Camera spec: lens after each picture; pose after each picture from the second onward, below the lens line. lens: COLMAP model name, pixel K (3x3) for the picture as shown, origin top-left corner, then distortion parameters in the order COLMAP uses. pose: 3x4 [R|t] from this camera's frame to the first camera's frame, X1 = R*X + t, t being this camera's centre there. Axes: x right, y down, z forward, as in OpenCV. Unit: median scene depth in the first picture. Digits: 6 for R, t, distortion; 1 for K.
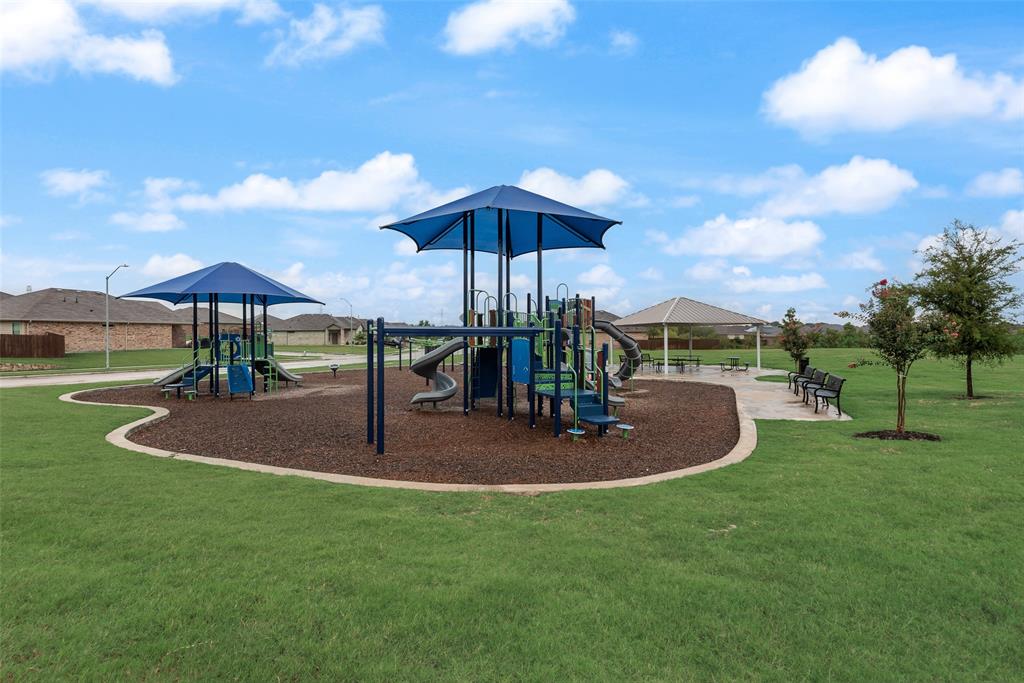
lens RADIAL K [[397.1, 0, 512.0], [0, 397.1, 341.5], [0, 0, 1]] dist [0.001042, 0.000013]
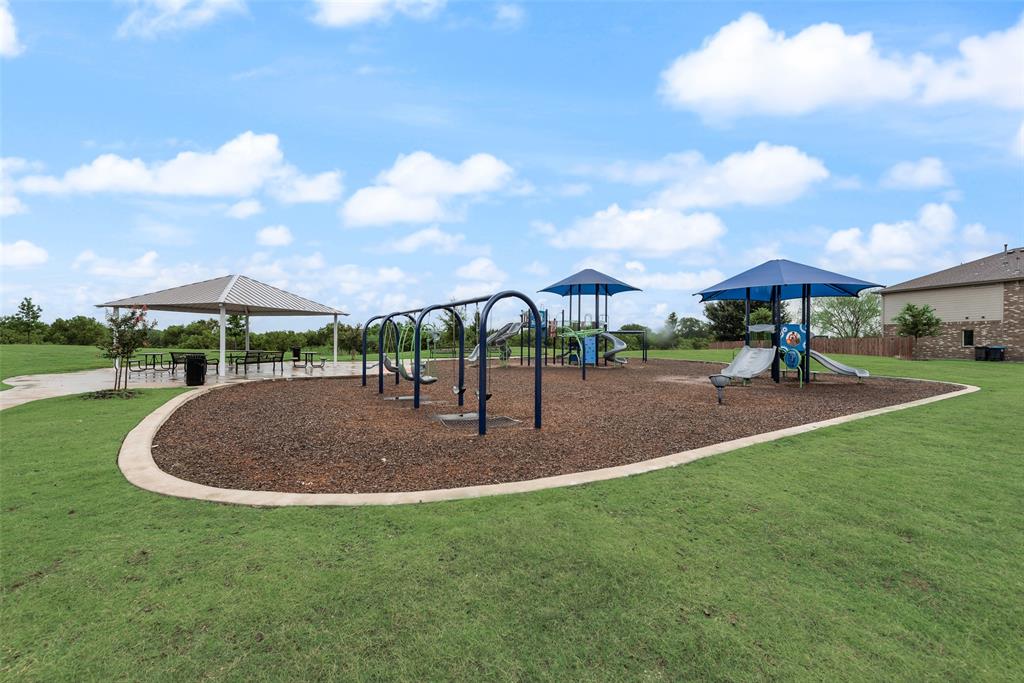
lens RADIAL K [[397.1, 0, 512.0], [0, 397.1, 341.5], [0, 0, 1]] dist [0.001042, 0.000013]
pose [[0.999930, 0.011811, -0.000604, 0.296549], [-0.011812, 0.999929, -0.001553, 0.000164], [0.000585, 0.001560, 0.999999, 0.085431]]
